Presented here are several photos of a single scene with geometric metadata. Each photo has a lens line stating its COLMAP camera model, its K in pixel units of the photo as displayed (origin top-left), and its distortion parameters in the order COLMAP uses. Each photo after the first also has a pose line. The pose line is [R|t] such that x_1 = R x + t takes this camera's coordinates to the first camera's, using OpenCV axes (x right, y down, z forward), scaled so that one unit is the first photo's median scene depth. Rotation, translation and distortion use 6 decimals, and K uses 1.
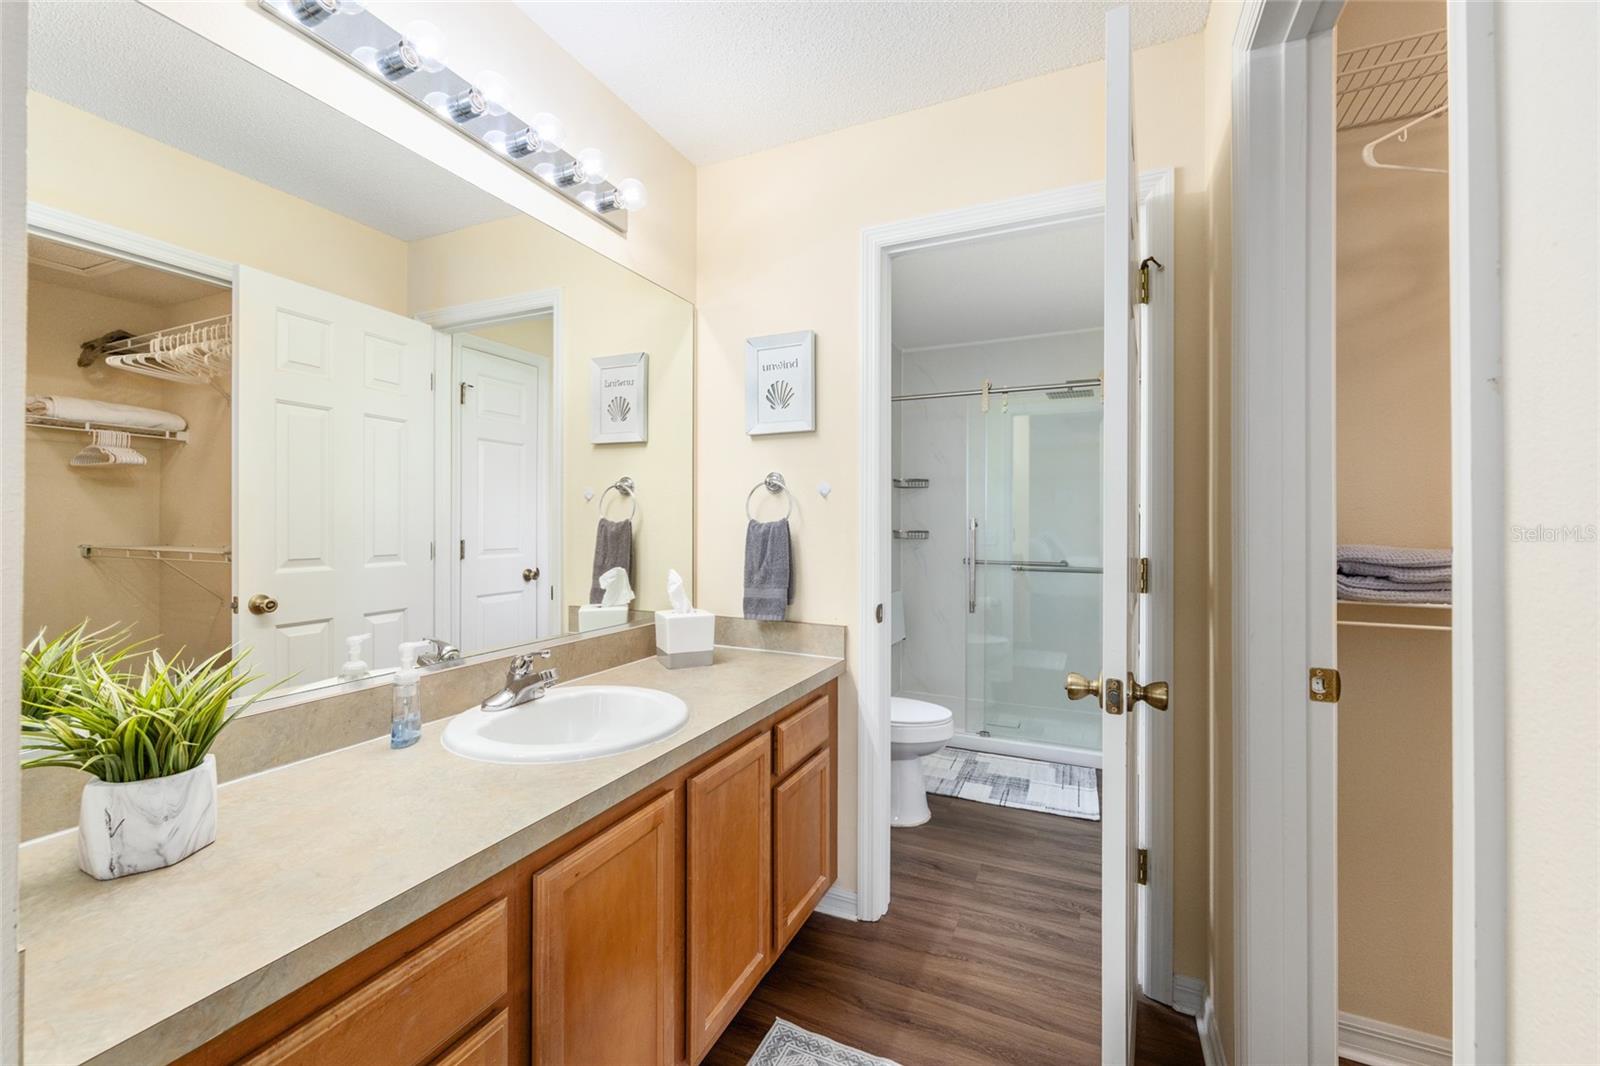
lens RADIAL K [[641.2, 0, 801.6], [0, 641.2, 518.8], [0, 0, 1]] dist [-0.001494, 0.001426]
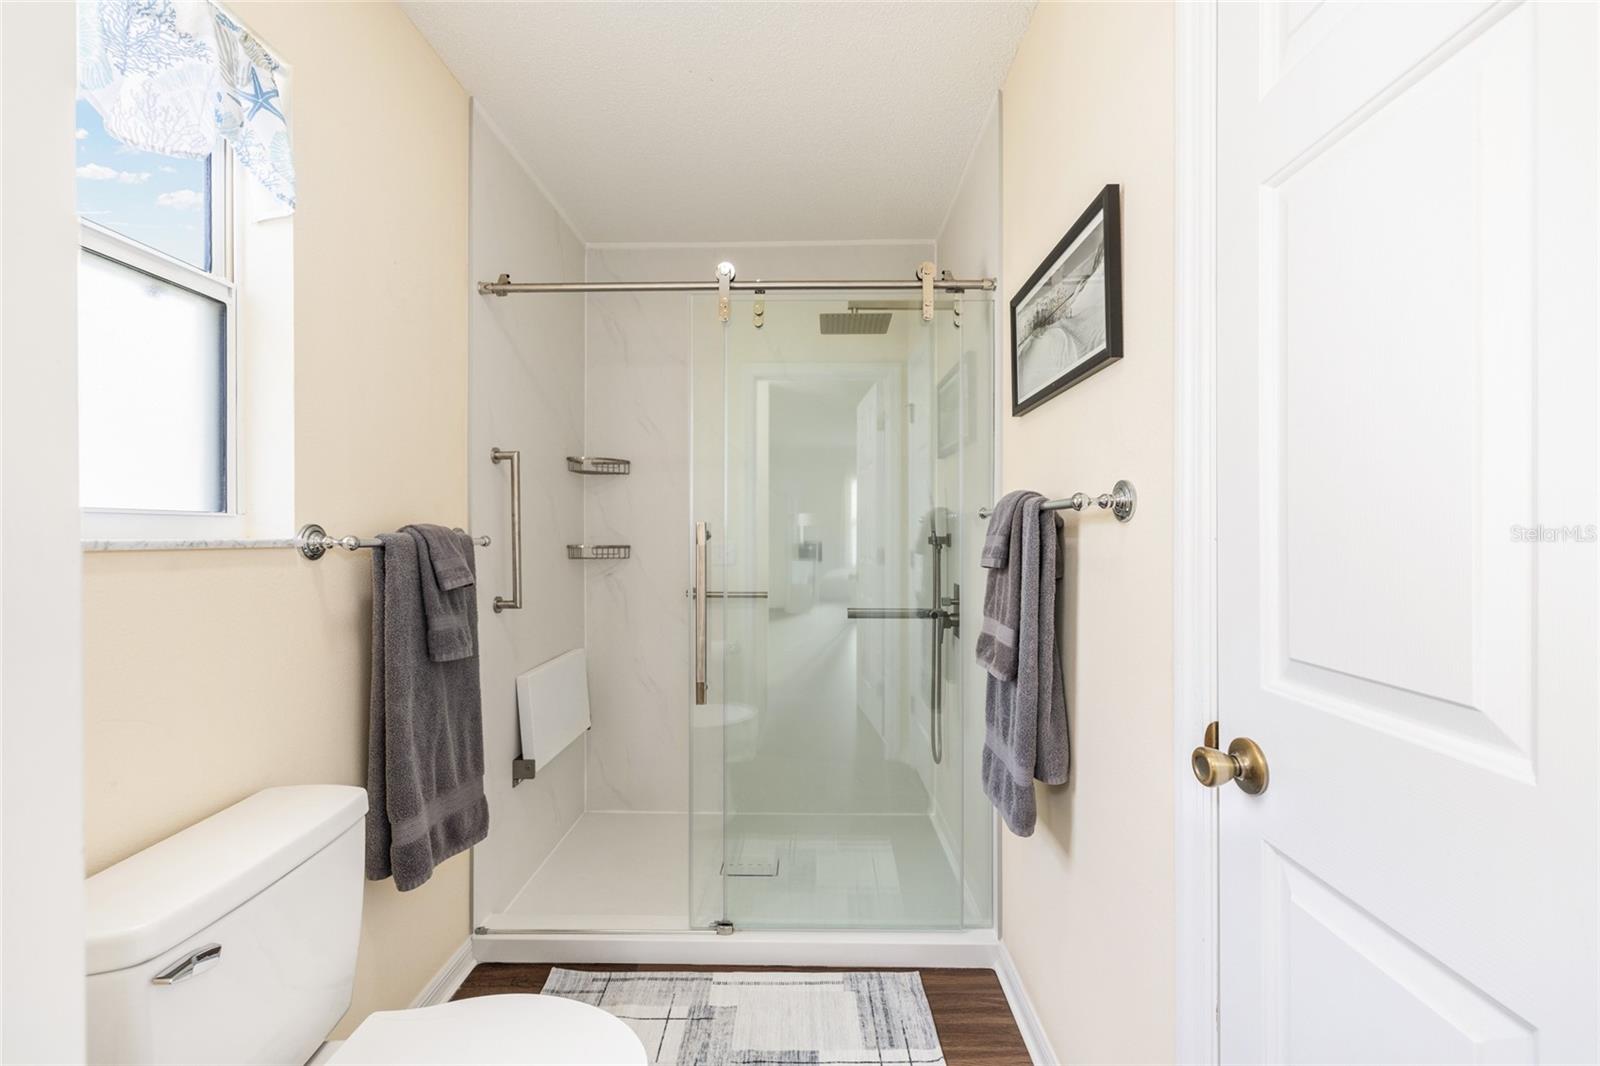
lens RADIAL K [[641.2, 0, 801.2], [0, 641.2, 535.0], [0, 0, 1]] dist [-0.001494, 0.001426]
pose [[0.915667, -0.007281, 0.401871, 0.117541], [0.002998, 0.999932, 0.011285, 0.003123], [-0.401926, -0.009129, 0.915627, 0.436773]]
